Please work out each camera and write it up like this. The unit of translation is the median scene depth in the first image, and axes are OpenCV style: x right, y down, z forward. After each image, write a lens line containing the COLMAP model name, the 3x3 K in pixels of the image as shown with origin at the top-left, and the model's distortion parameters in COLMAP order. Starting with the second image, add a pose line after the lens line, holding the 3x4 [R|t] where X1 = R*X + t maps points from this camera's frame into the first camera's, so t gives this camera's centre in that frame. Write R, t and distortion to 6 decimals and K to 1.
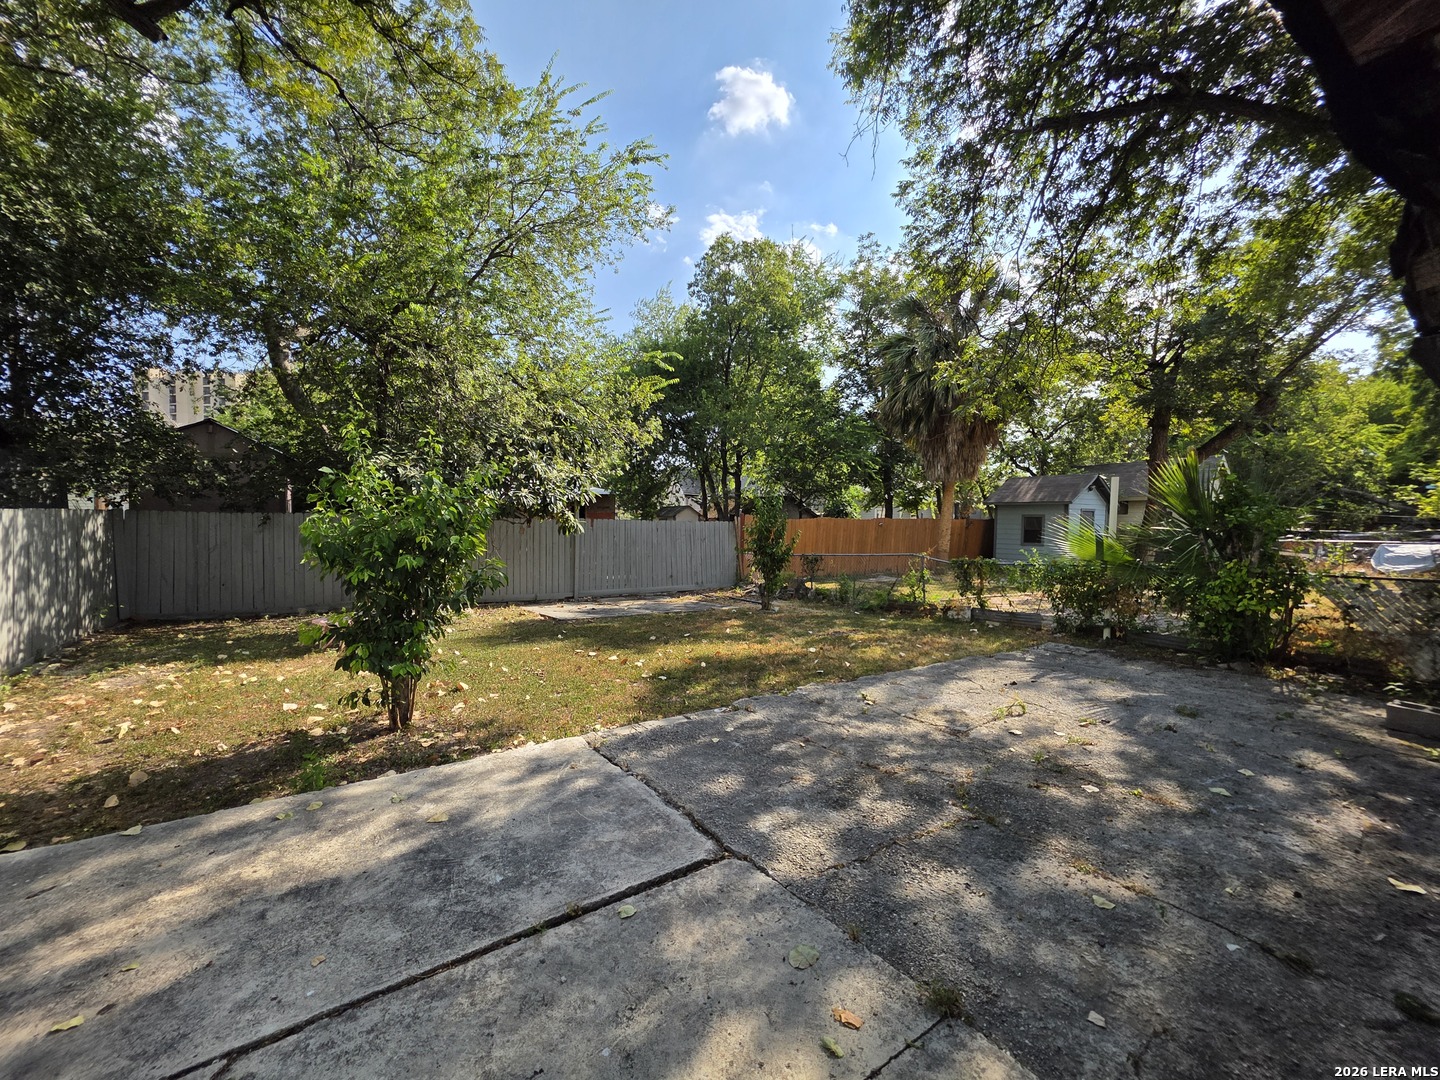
lens RADIAL K [[576.9, 0, 727.3], [0, 576.9, 544.3], [0, 0, 1]] dist [0.002470, -0.000295]
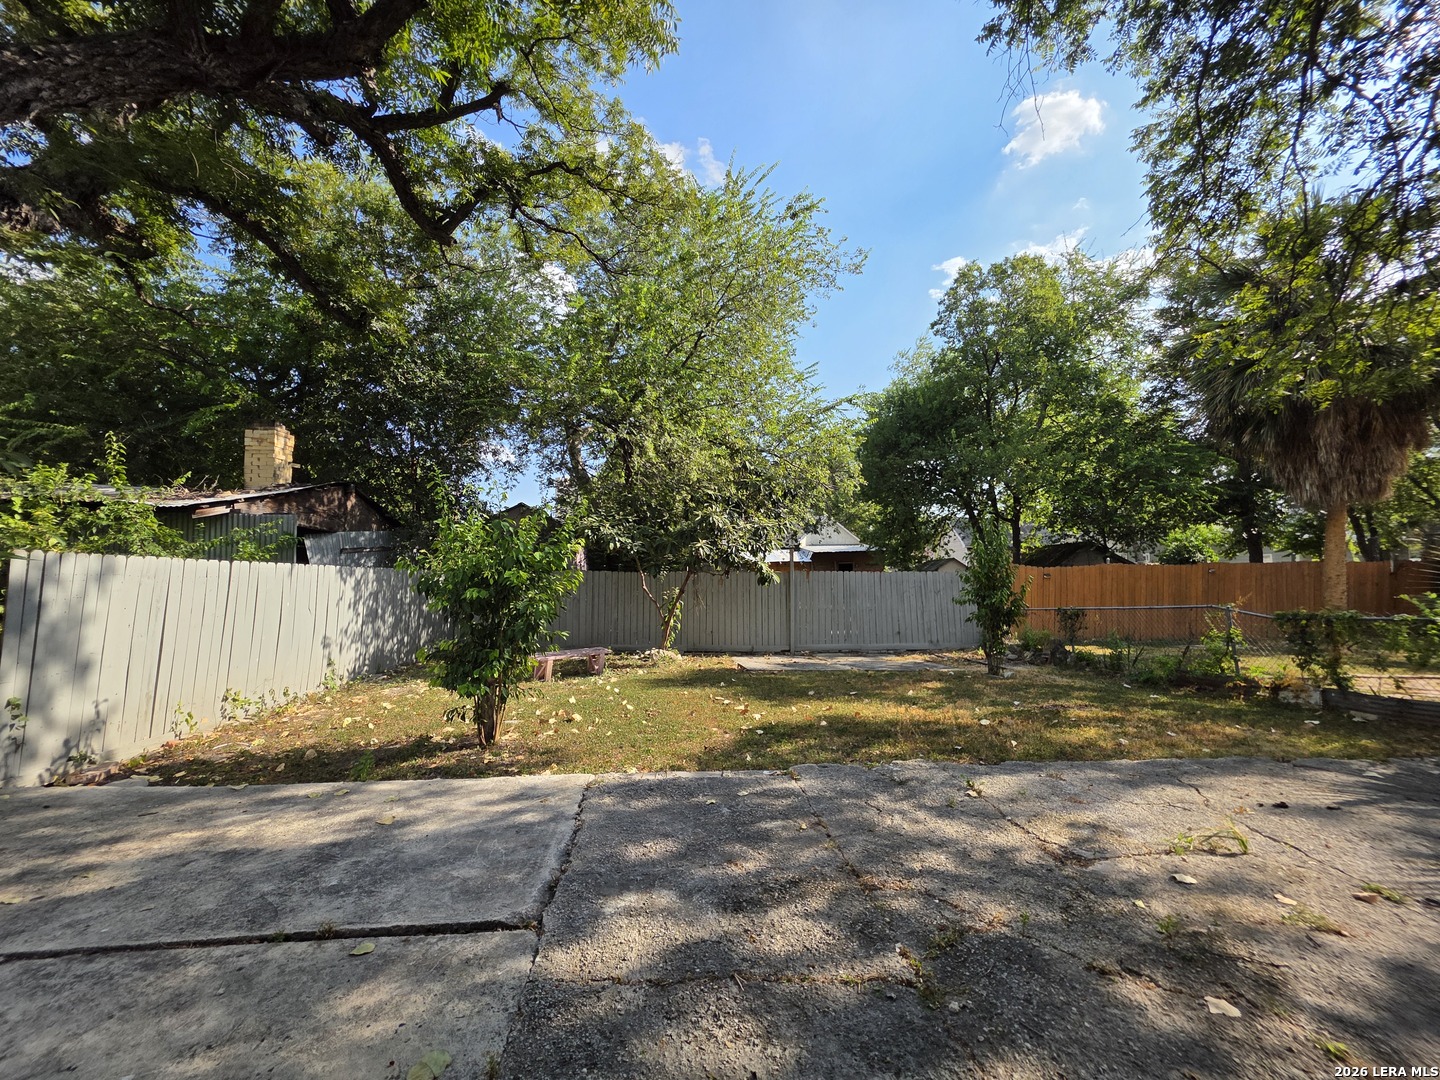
lens RADIAL K [[576.9, 0, 721.2], [0, 576.9, 541.9], [0, 0, 1]] dist [0.002470, -0.000295]
pose [[0.866662, -0.053634, -0.496005, 0.353209], [-0.001275, 0.993963, -0.109707, 0.040099], [0.498895, 0.095711, 0.861361, 0.187482]]
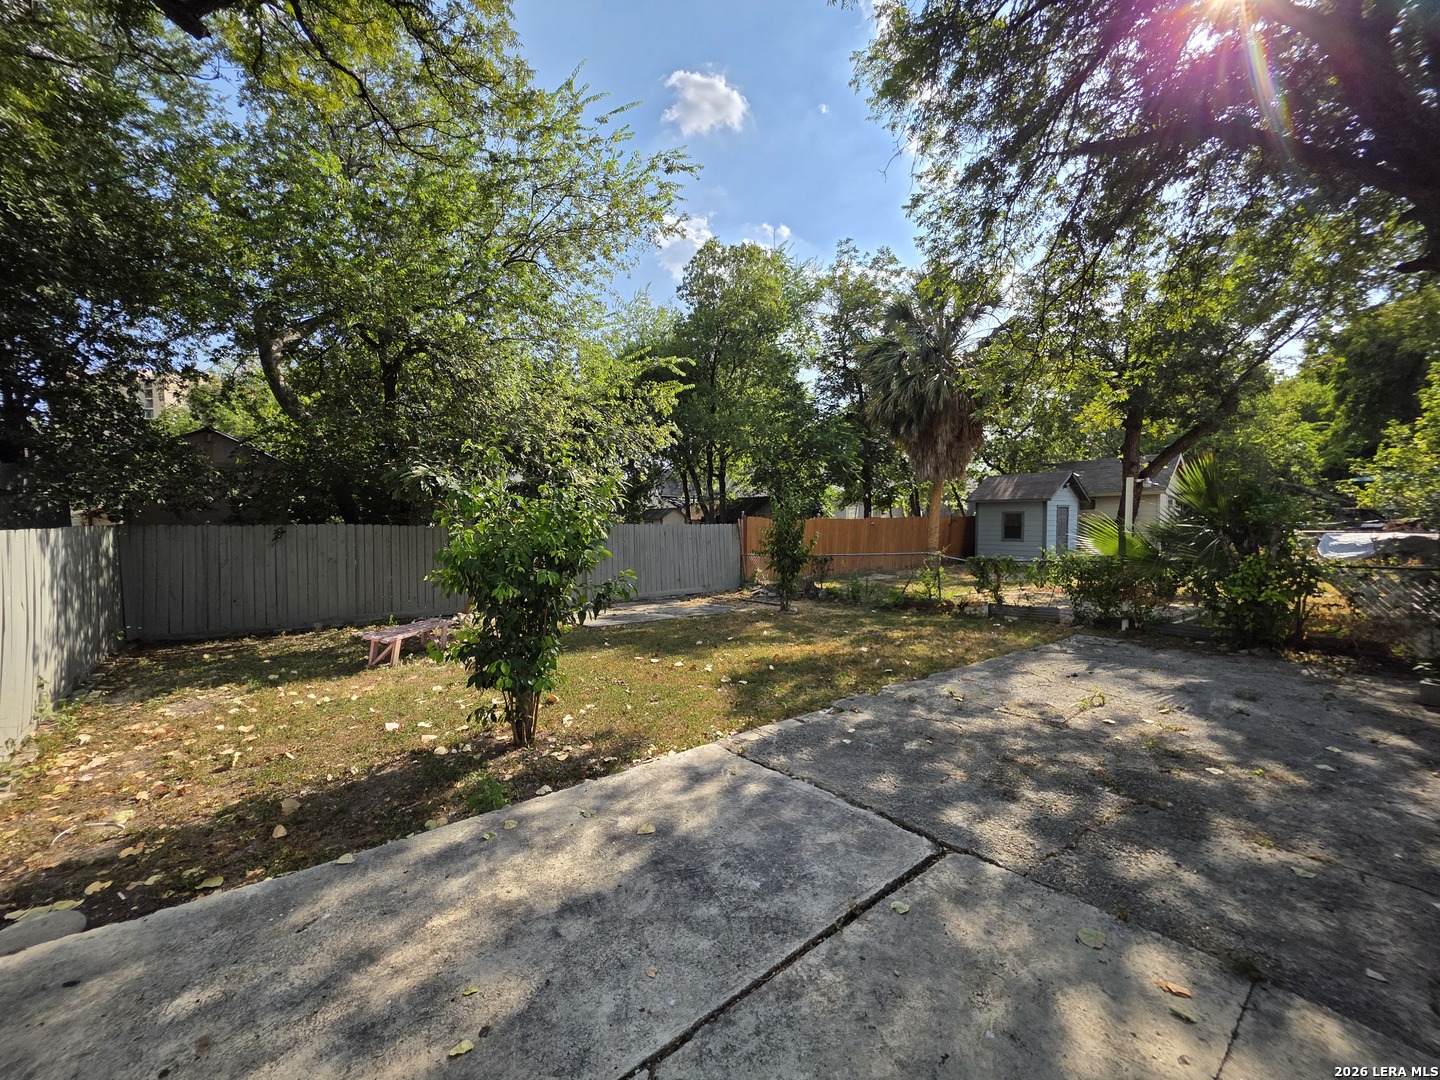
lens RADIAL K [[576.9, 0, 728.3], [0, 576.9, 539.9], [0, 0, 1]] dist [0.002470, -0.000295]
pose [[0.997437, -0.019738, 0.068770, -0.237453], [0.020245, 0.999773, -0.006688, -0.014805], [-0.068622, 0.008063, 0.997610, -0.015924]]
